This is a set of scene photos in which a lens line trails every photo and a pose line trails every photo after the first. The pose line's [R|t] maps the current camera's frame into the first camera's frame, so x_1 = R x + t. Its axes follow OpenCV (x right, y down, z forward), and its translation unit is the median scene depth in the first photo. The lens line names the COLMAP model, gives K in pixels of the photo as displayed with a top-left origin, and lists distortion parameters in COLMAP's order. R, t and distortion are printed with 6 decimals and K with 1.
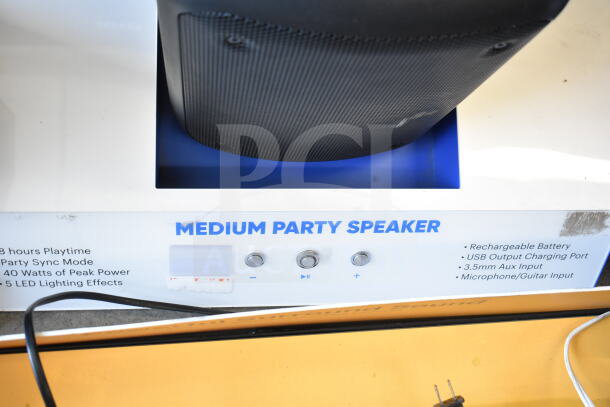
lens RADIAL K [[747.6, 0, 304.9], [0, 747.6, 203.6], [0, 0, 1]] dist [-0.021703, 0.000000]
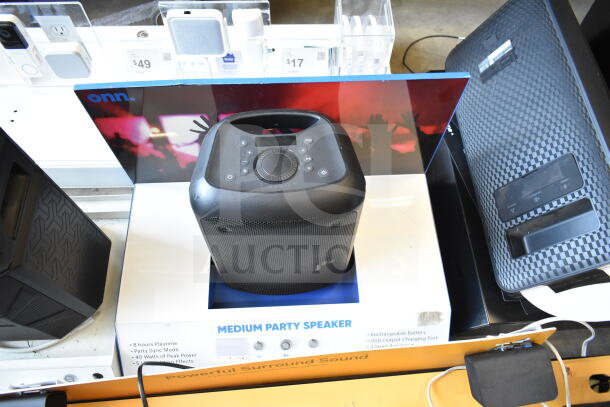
lens RADIAL K [[468.5, 0, 301.3], [0, 468.5, 200.5], [0, 0, 1]] dist [-0.022371, 0.020351]
pose [[0.991711, -0.081352, -0.099453, 0.203618], [0.042519, 0.938205, -0.343459, 0.147500], [0.121248, 0.336384, 0.933887, -0.274539]]
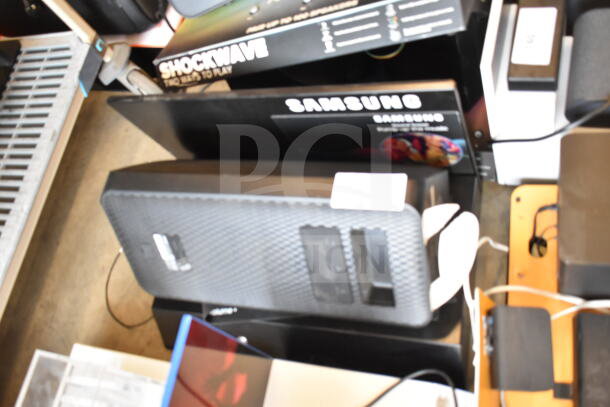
lens RADIAL K [[624.1, 0, 303.3], [0, 624.1, 201.1], [0, 0, 1]] dist [-0.016607, 0.000000]
pose [[0.165355, -0.955201, 0.245454, 0.454822], [0.952567, 0.090212, -0.290650, 0.094634], [0.255486, 0.281872, 0.924811, -0.497242]]
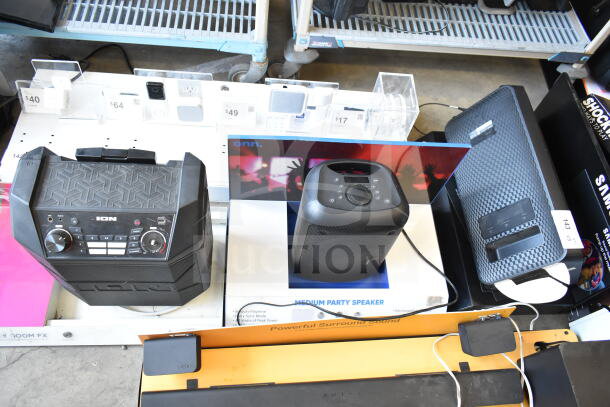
lens RADIAL K [[468.5, 0, 302.9], [0, 468.5, 200.8], [0, 0, 1]] dist [-0.022371, 0.020351]
pose [[0.999624, -0.027184, -0.003475, -0.120396], [0.023761, 0.922881, -0.384351, 0.368524], [0.013655, 0.384124, 0.923180, -0.860487]]
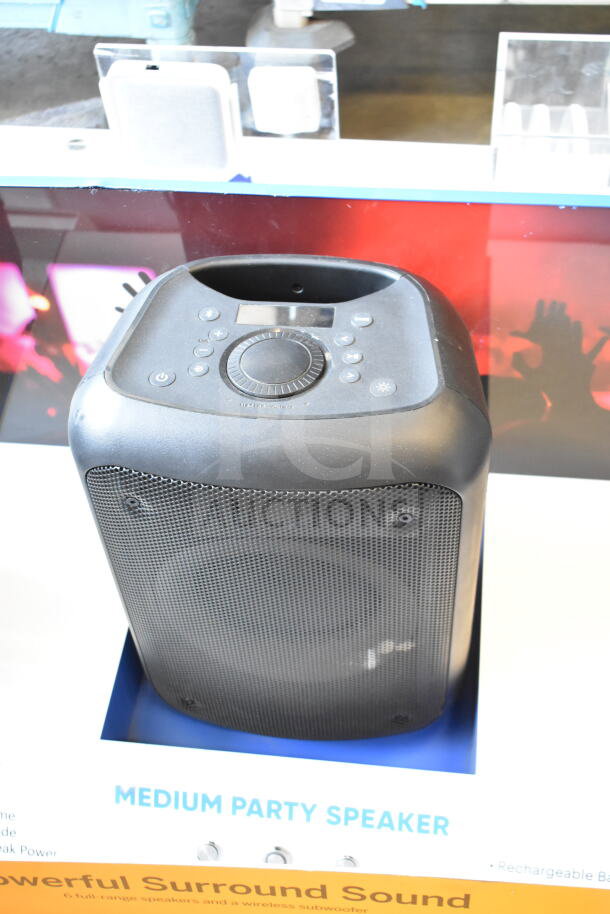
lens RADIAL K [[1120.1, 0, 304.0], [0, 1120.1, 455.5], [0, 0, 1]] dist [-0.021703, 0.000000]
pose [[0.971468, -0.006402, -0.237083, 0.316156], [-0.114885, 0.861825, -0.494023, 0.289609], [0.207487, 0.507165, 0.836500, -0.169715]]
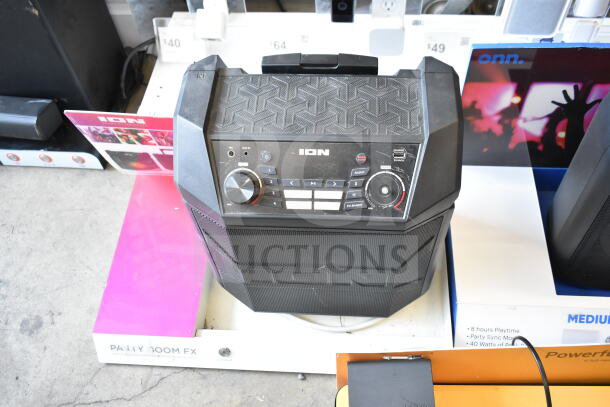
lens RADIAL K [[567.1, 0, 304.5], [0, 567.1, 197.1], [0, 0, 1]] dist [-0.024105, 0.000000]
pose [[0.977271, -0.038822, -0.208409, -0.497430], [-0.061290, 0.889366, -0.453070, 0.429963], [0.202941, 0.455545, 0.866772, -0.470779]]
